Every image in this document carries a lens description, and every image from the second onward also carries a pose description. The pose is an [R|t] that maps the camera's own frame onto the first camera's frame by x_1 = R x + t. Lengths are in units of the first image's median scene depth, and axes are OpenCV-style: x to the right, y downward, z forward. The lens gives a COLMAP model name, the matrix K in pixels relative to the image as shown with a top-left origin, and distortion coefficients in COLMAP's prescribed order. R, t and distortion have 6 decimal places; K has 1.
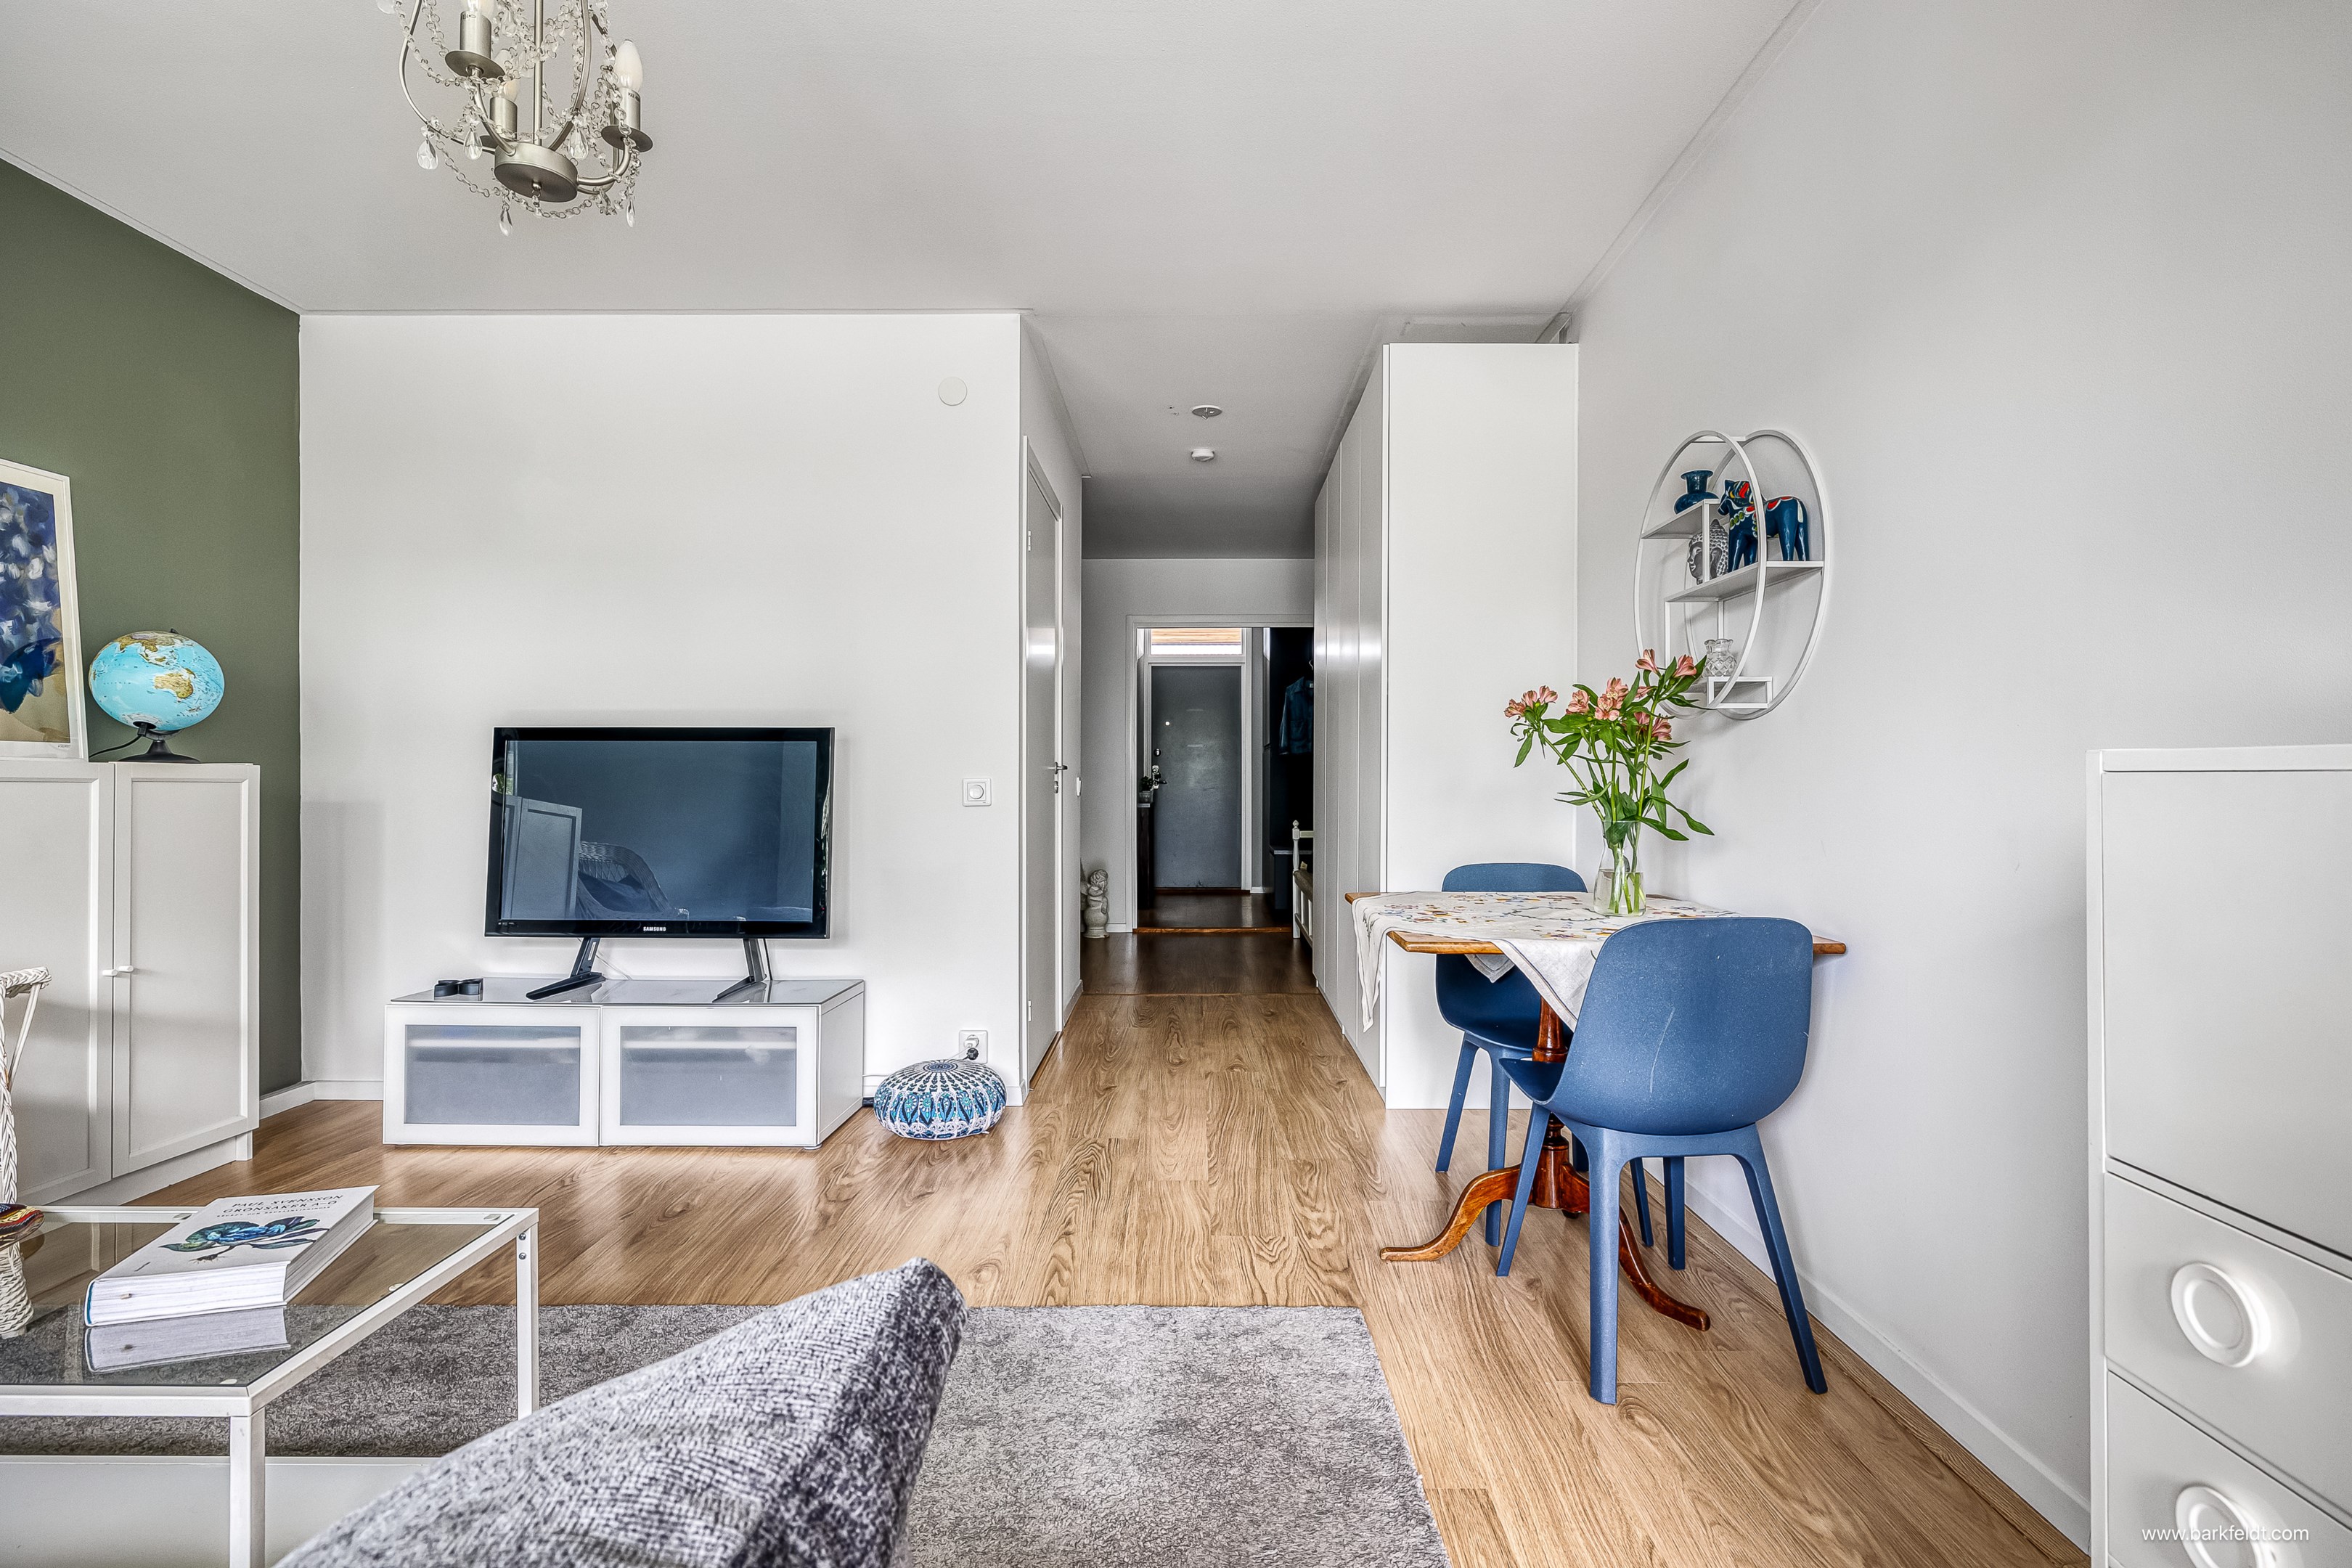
lens RADIAL K [[1083.1, 0, 1176.0], [0, 1083.1, 784.0], [0, 0, 1]] dist [-0.002589, -0.000459]
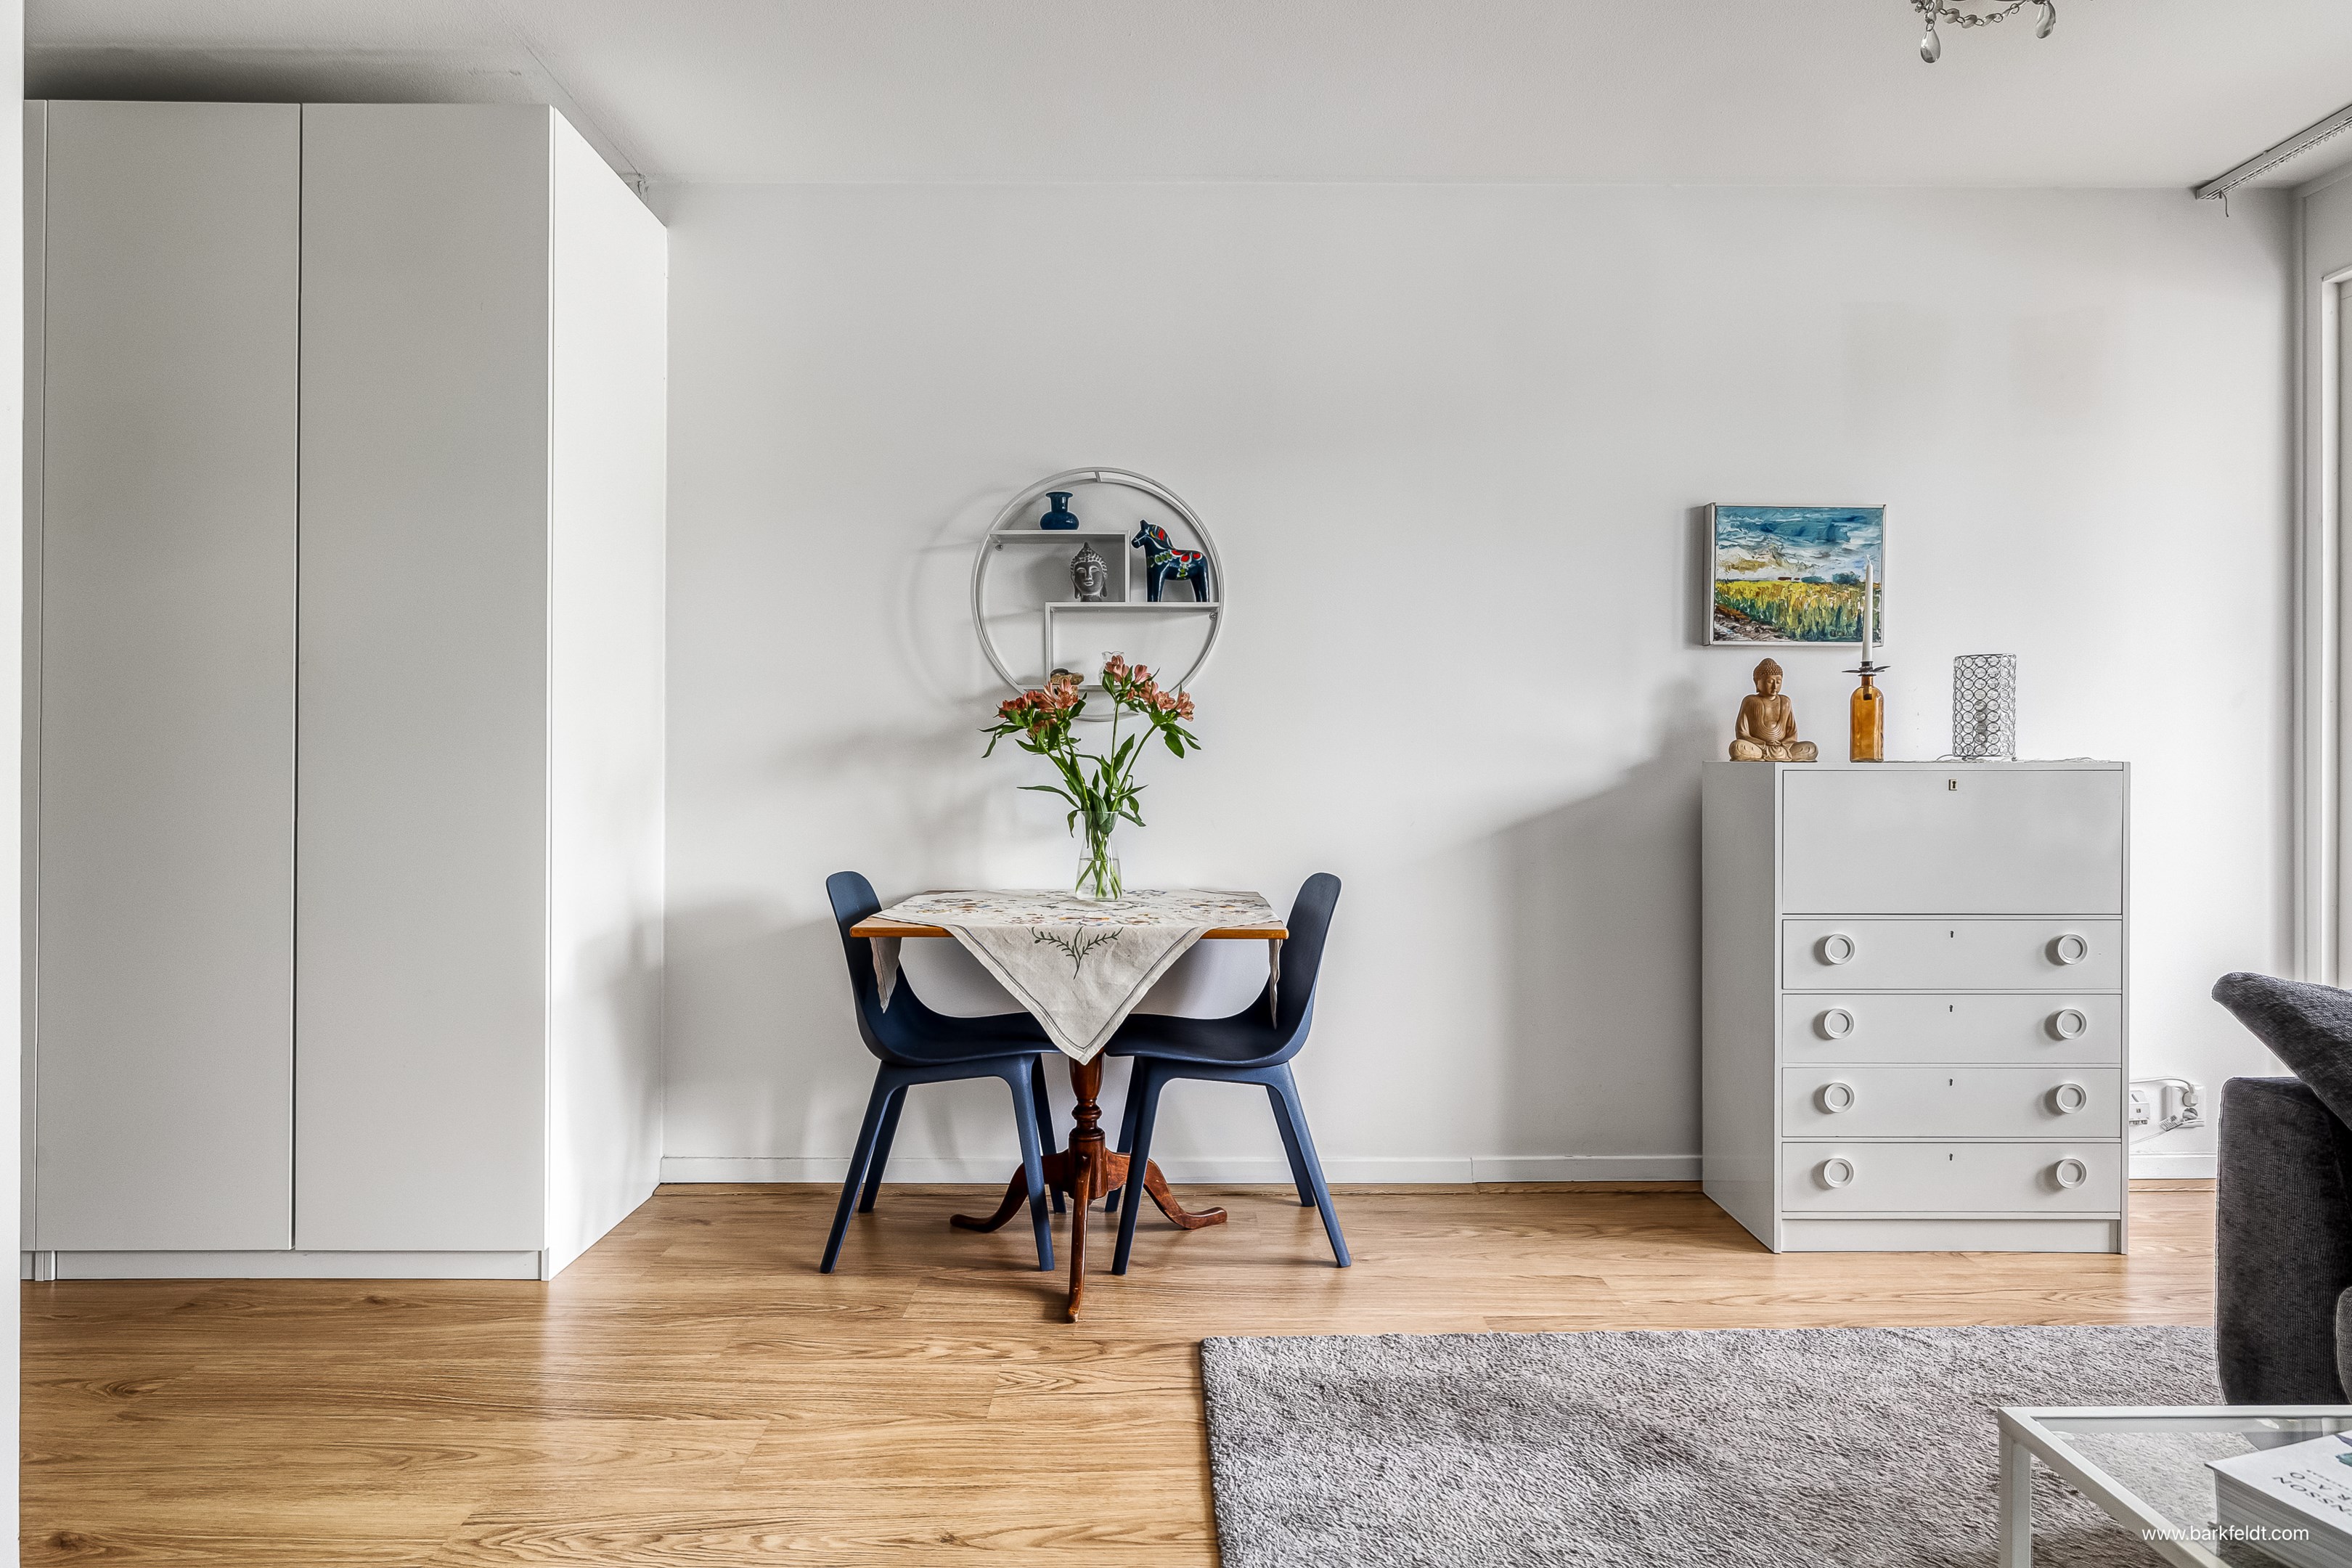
lens RADIAL K [[1291.1, 0, 1166.3], [0, 1291.1, 766.1], [0, 0, 1]] dist [0.000642, 0.000414]
pose [[-0.003283, 0.001639, 0.999993, -0.799152], [0.002936, 0.999994, -0.001629, -0.008027], [-0.999990, 0.002931, -0.003288, 0.868496]]
